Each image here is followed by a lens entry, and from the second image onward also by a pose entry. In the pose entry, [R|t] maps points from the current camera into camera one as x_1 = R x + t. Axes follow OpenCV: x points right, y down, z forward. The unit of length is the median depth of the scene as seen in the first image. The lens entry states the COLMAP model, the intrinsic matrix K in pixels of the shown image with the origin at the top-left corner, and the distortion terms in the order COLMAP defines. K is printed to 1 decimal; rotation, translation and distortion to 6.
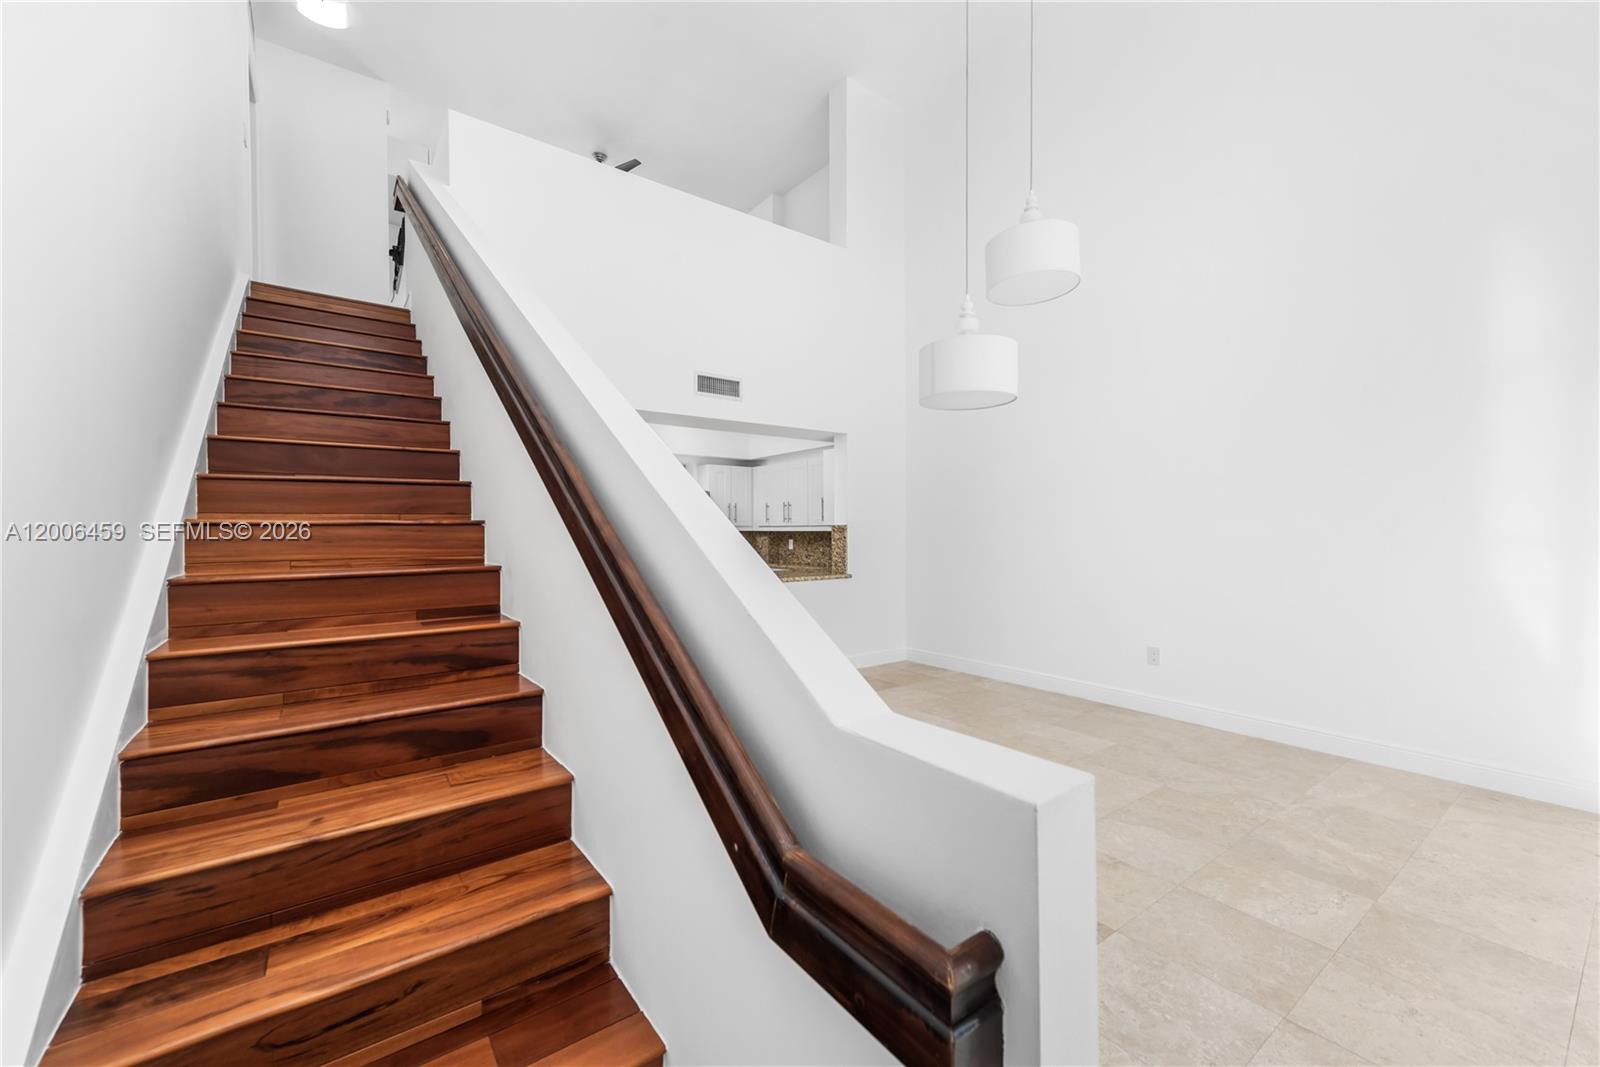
lens RADIAL K [[631.3, 0, 805.0], [0, 631.3, 534.6], [0, 0, 1]] dist [0.011702, -0.002968]
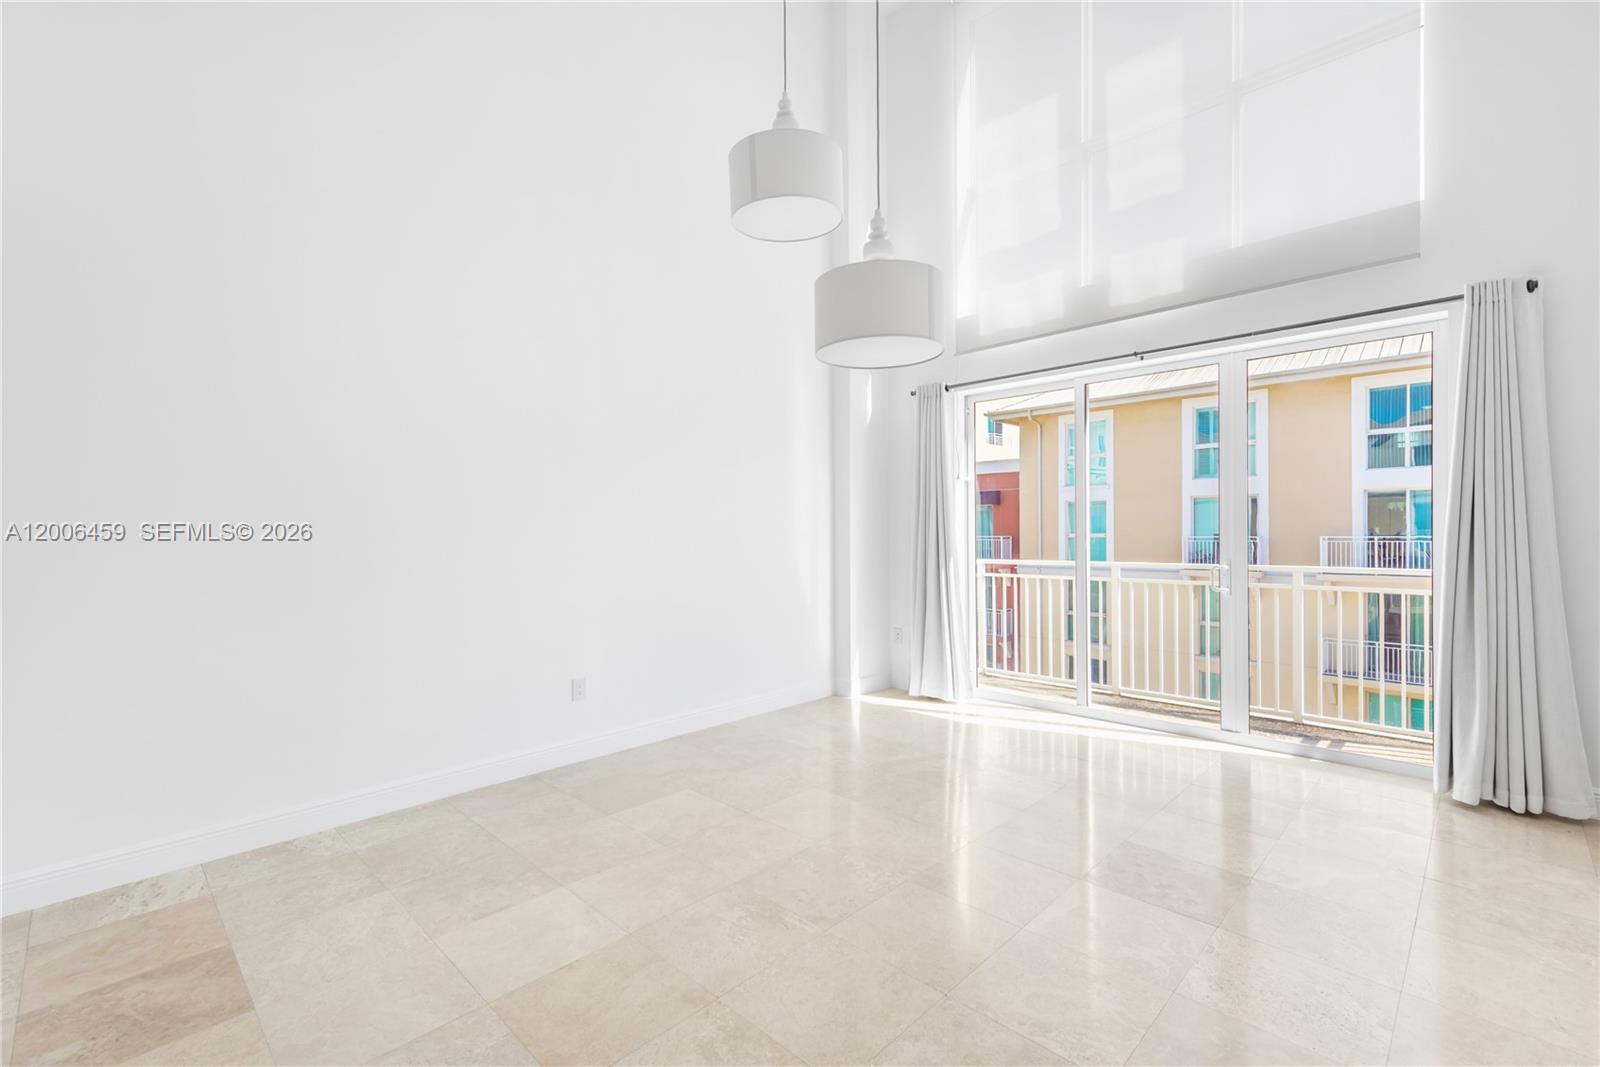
lens RADIAL K [[697.8, 0, 806.6], [0, 697.8, 542.0], [0, 0, 1]] dist [0.000331, 0.000056]
pose [[-0.154287, -0.012126, 0.987952, -0.326833], [0.017231, 0.999740, 0.014961, -0.002900], [-0.987876, 0.019332, -0.154037, 0.754736]]
